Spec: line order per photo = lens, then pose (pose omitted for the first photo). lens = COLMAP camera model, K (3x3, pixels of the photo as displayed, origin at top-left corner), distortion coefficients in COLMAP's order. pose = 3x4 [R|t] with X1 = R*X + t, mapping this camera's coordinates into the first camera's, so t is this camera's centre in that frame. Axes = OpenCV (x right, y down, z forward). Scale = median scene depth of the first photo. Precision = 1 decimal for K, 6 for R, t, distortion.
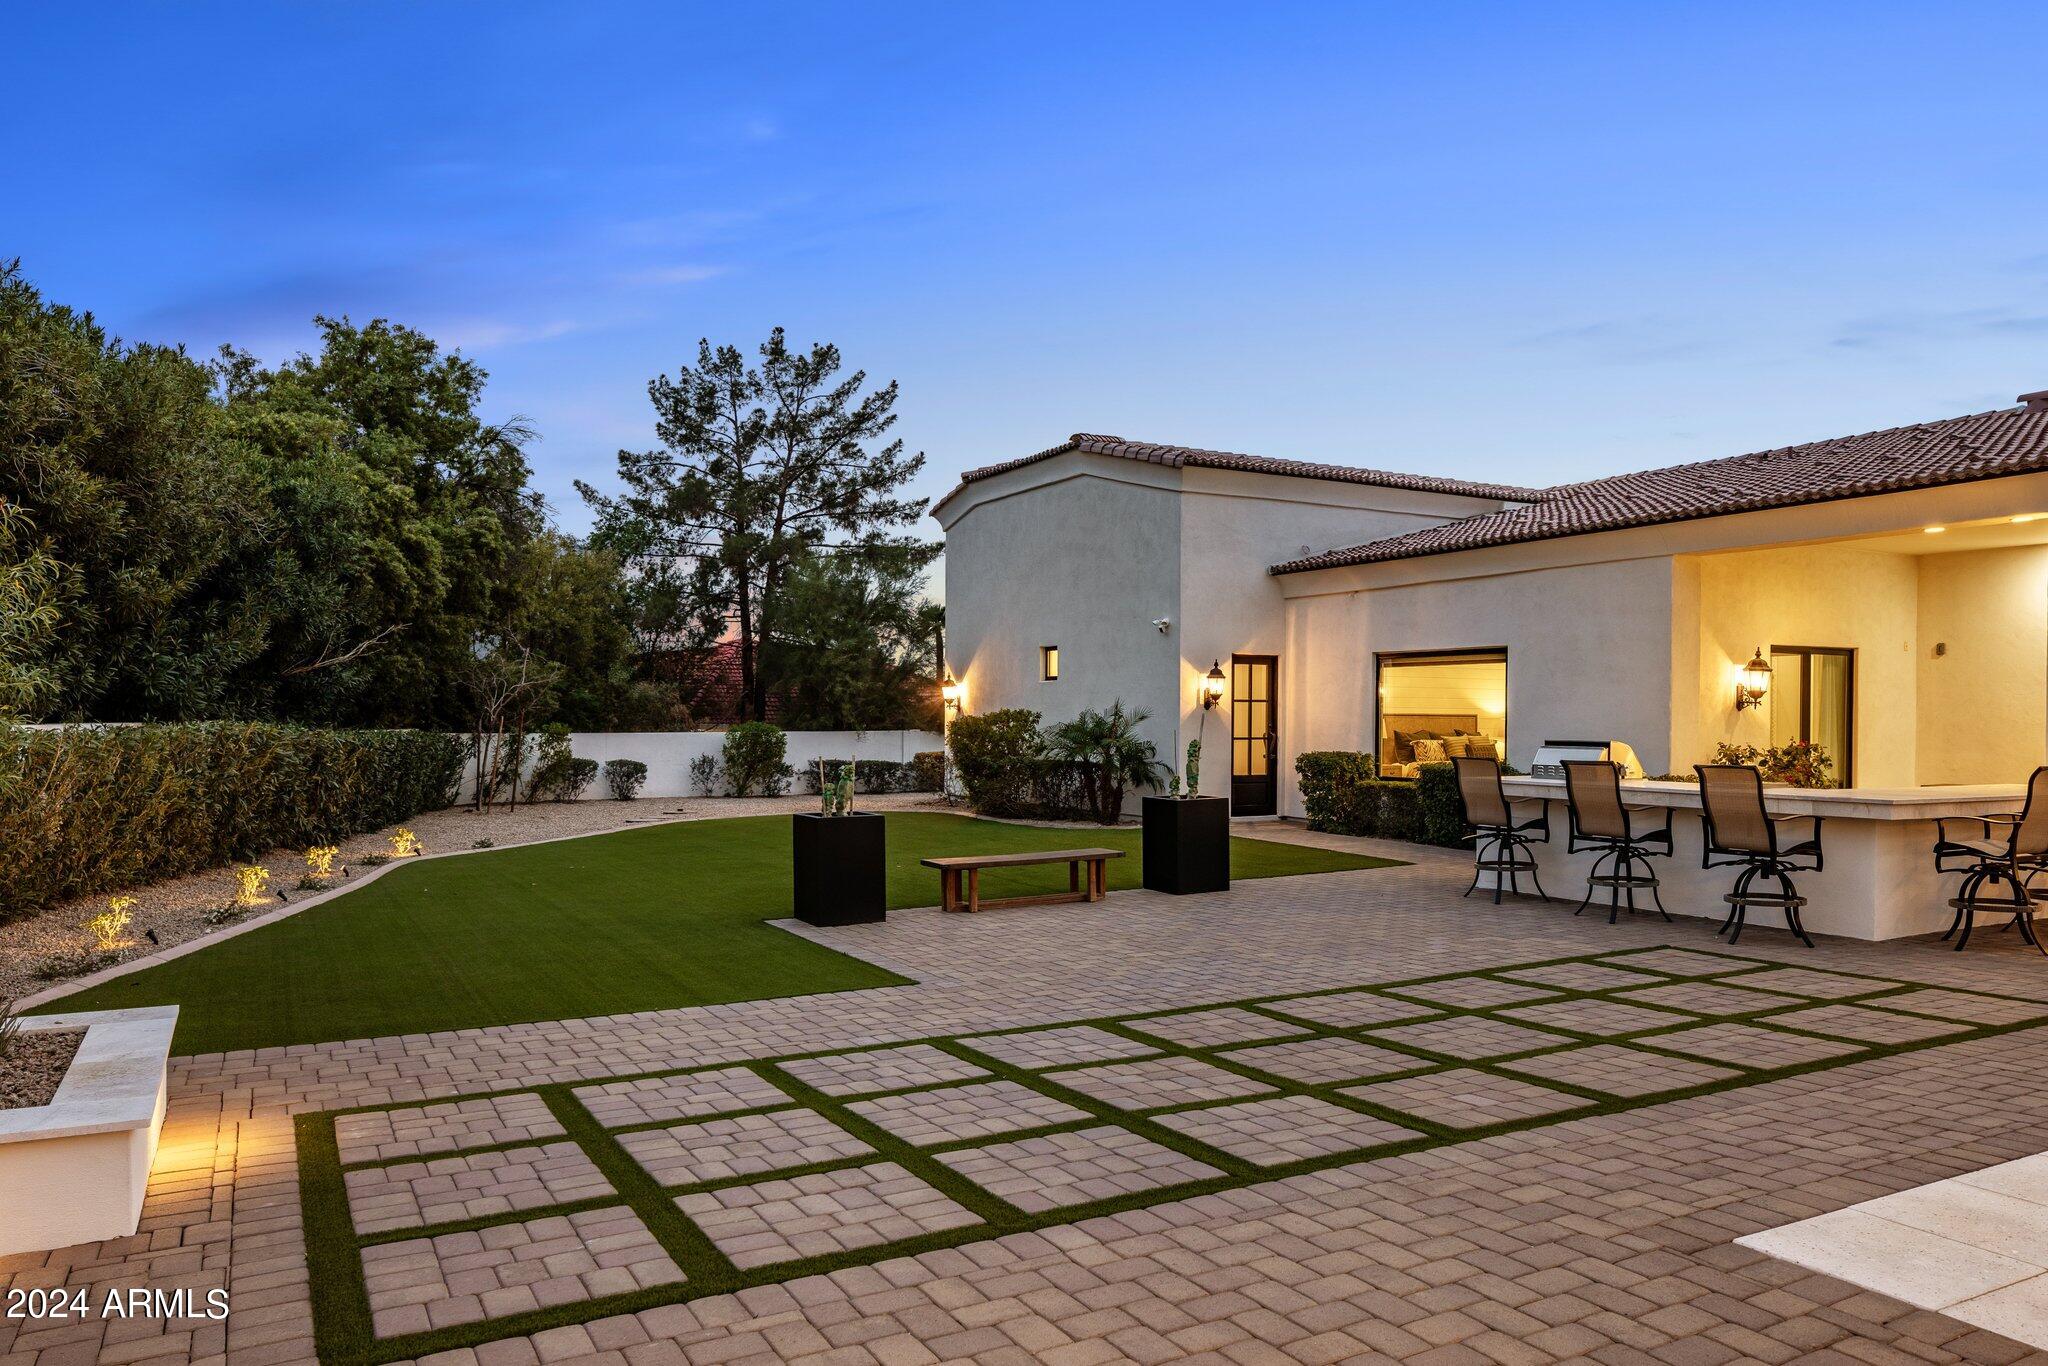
lens RADIAL K [[1406.0, 0, 1017.7], [0, 1406.0, 704.0], [0, 0, 1]] dist [-0.011727, 0.003240]
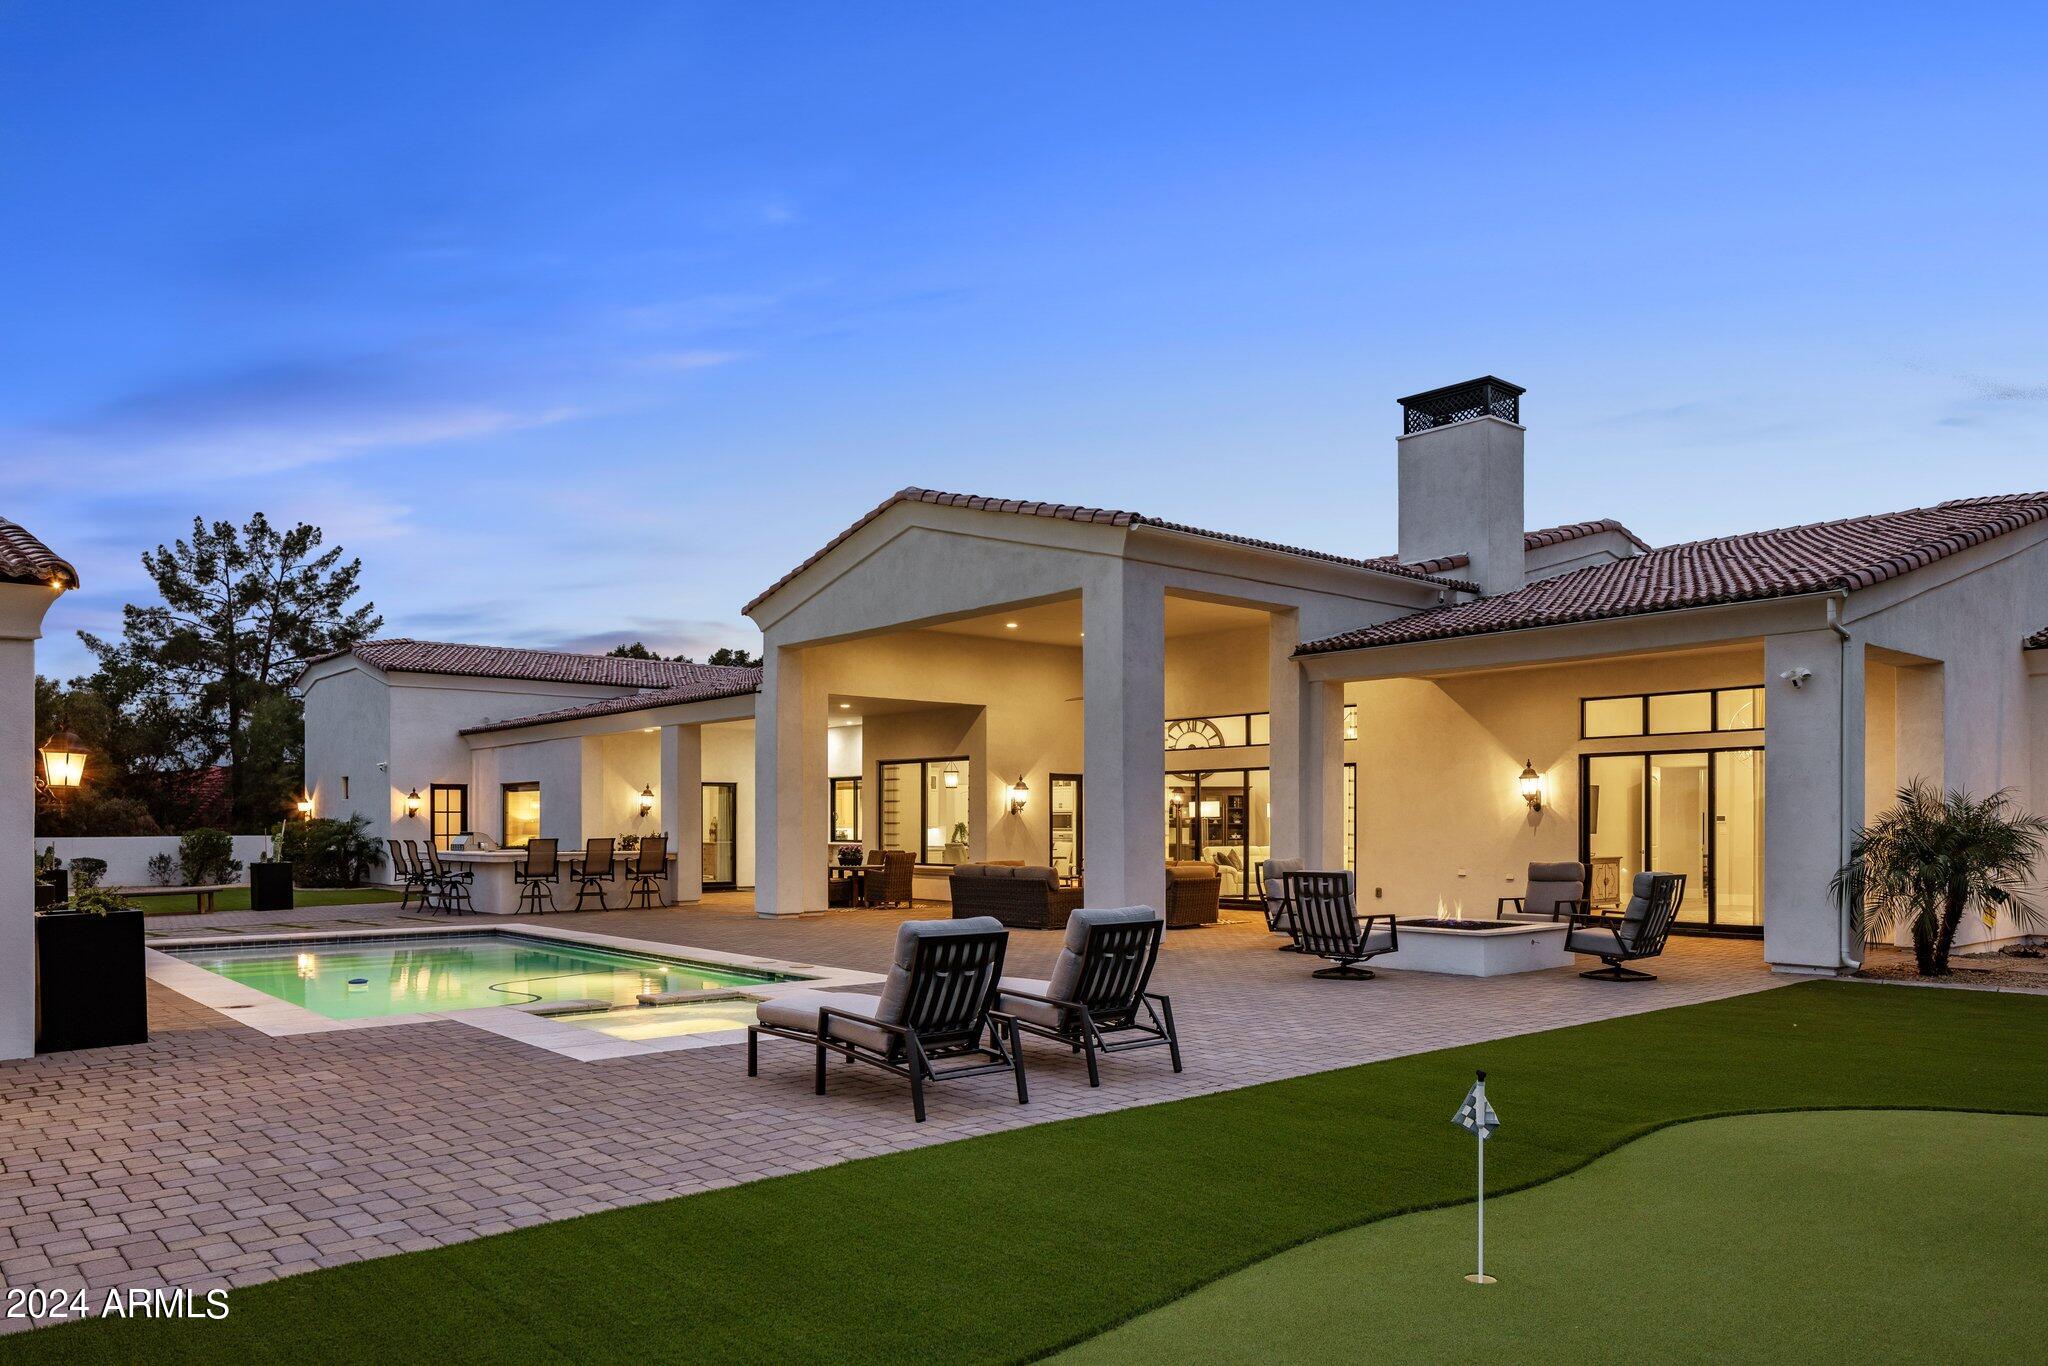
lens RADIAL K [[1406.0, 0, 1047.9], [0, 1406.0, 812.2], [0, 0, 1]] dist [-0.011727, 0.003240]
pose [[0.976288, -0.005473, 0.216405, 0.240522], [0.005028, 0.999984, 0.002606, -0.001384], [-0.216415, -0.001456, 0.976300, -0.362999]]
